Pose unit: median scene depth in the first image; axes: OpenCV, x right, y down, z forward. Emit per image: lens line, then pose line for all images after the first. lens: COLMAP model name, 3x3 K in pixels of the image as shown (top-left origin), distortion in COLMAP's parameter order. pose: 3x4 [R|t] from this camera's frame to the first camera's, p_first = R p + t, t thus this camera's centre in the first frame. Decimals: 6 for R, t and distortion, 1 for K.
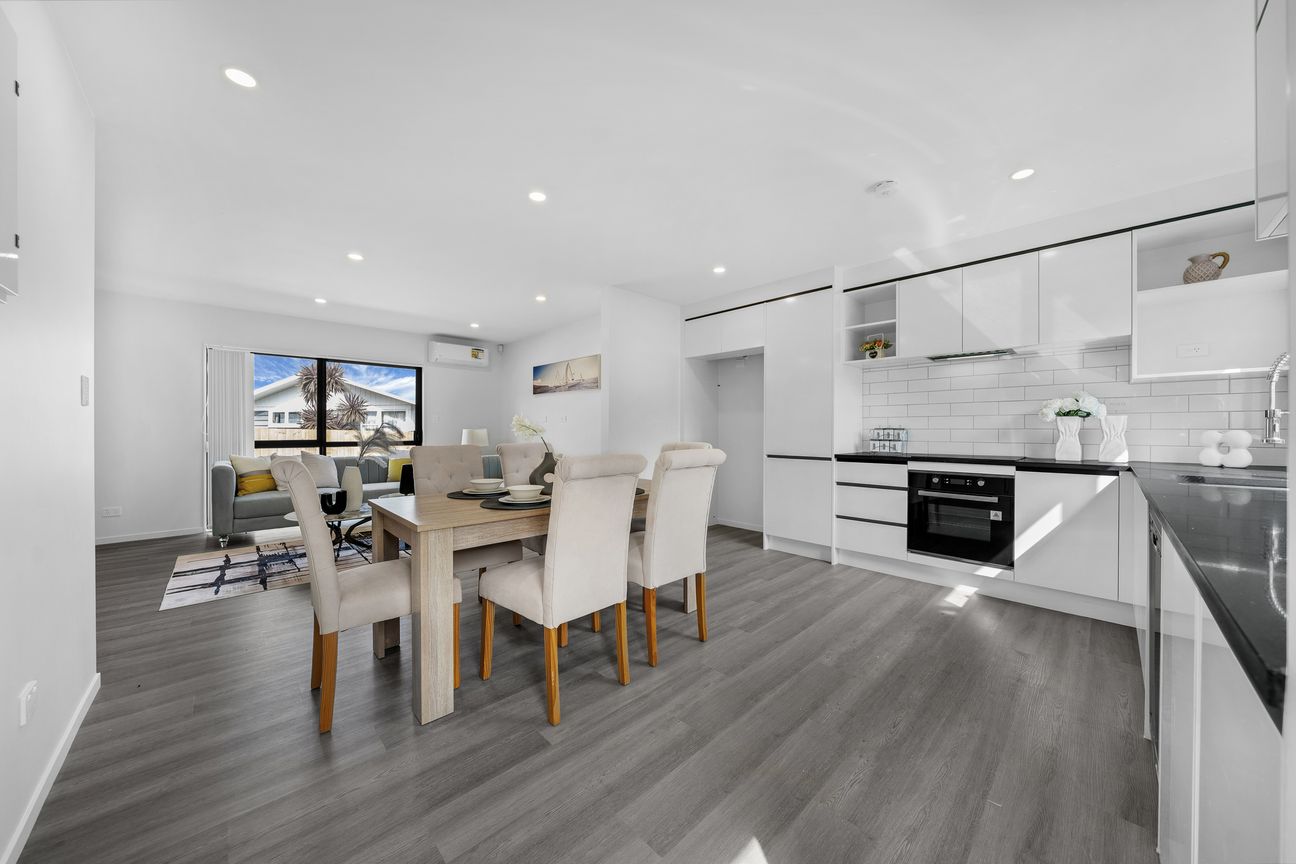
lens RADIAL K [[443.5, 0, 639.9], [0, 443.5, 428.6], [0, 0, 1]] dist [-0.000898, -0.000072]
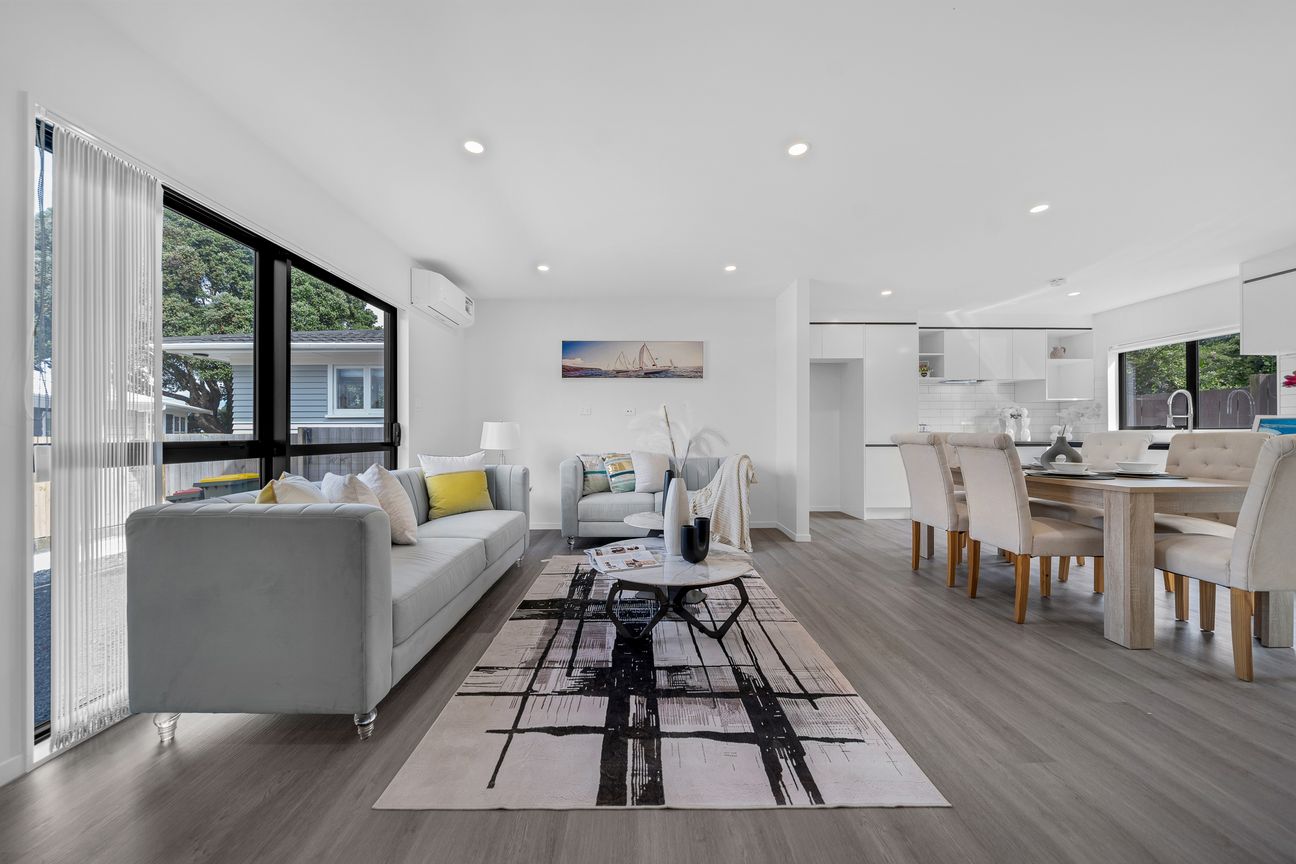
lens RADIAL K [[443.5, 0, 639.9], [0, 443.5, 428.6], [0, 0, 1]] dist [-0.000898, -0.000072]
pose [[0.675491, -0.000197, 0.737368, -0.843308], [0.001526, 0.999998, -0.001131, 0.012476], [-0.737367, 0.001889, 0.675490, 0.476188]]
